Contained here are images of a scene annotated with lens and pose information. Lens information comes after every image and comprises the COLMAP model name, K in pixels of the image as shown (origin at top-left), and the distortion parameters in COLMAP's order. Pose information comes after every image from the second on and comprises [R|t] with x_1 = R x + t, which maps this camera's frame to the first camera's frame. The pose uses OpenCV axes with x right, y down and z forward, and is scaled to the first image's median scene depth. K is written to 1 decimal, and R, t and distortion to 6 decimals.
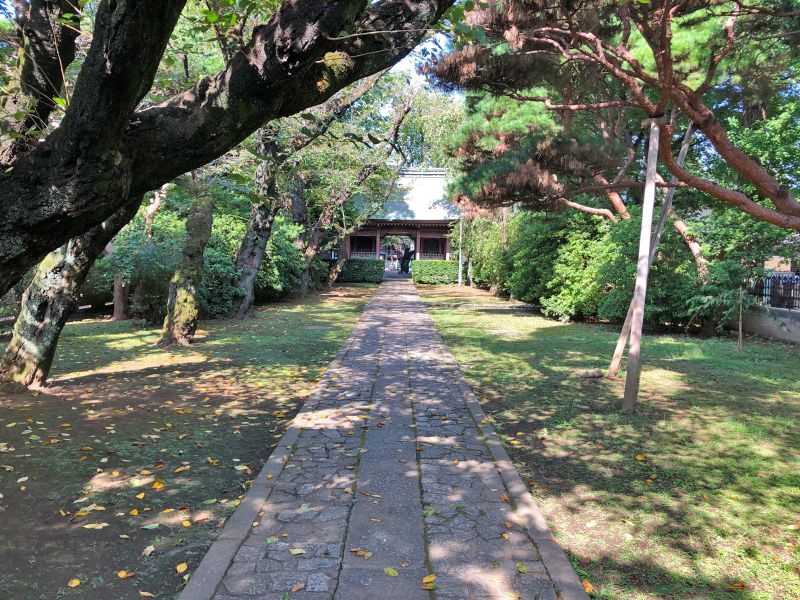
lens RADIAL K [[652.8, 0, 398.7], [0, 652.8, 299.0], [0, 0, 1]] dist [-0.012067, 0.010248]
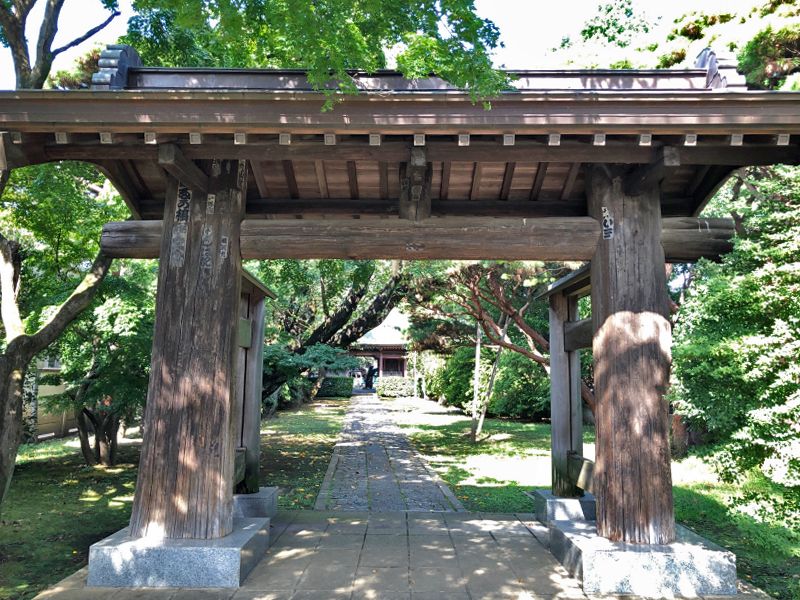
lens RADIAL K [[652.8, 0, 399.4], [0, 652.8, 297.4], [0, 0, 1]] dist [-0.012067, 0.010248]
pose [[0.998183, -0.005676, 0.059993, -0.009962], [0.016283, 0.983928, -0.177823, 0.012178], [-0.058020, 0.178476, 0.982232, -0.259581]]
